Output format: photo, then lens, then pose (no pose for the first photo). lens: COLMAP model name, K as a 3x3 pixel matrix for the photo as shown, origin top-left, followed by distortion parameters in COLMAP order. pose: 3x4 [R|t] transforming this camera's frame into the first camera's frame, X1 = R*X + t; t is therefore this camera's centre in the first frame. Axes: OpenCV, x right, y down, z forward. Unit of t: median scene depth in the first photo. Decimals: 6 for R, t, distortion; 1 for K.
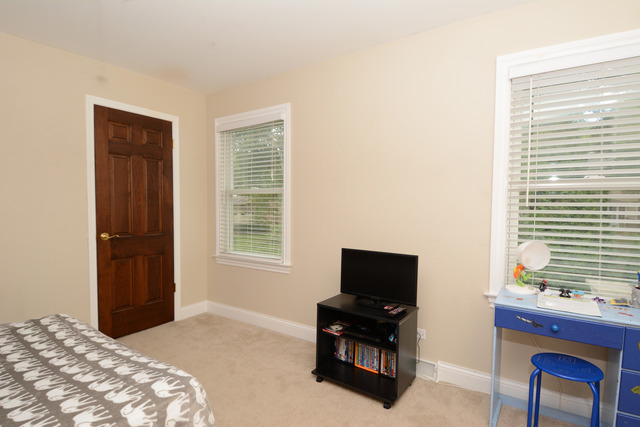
lens RADIAL K [[327.8, 0, 313.6], [0, 327.8, 217.1], [0, 0, 1]] dist [-0.025670, -0.012832]
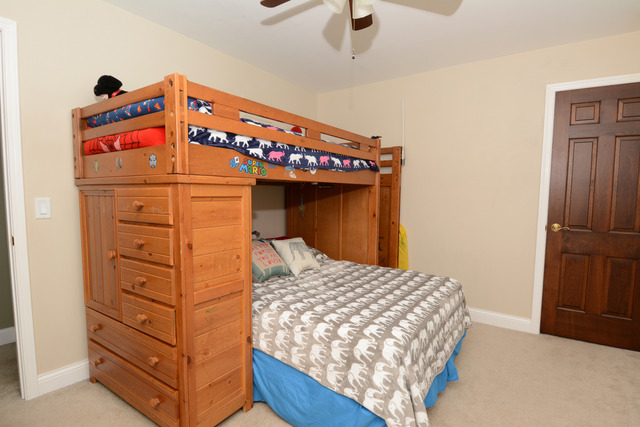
lens RADIAL K [[327.8, 0, 314.2], [0, 327.8, 216.0], [0, 0, 1]] dist [-0.025670, -0.012832]
pose [[-0.008563, 0.070574, -0.997470, 0.316621], [-0.050670, 0.996194, 0.070918, -0.005407], [0.998679, 0.051149, -0.004955, 0.284669]]
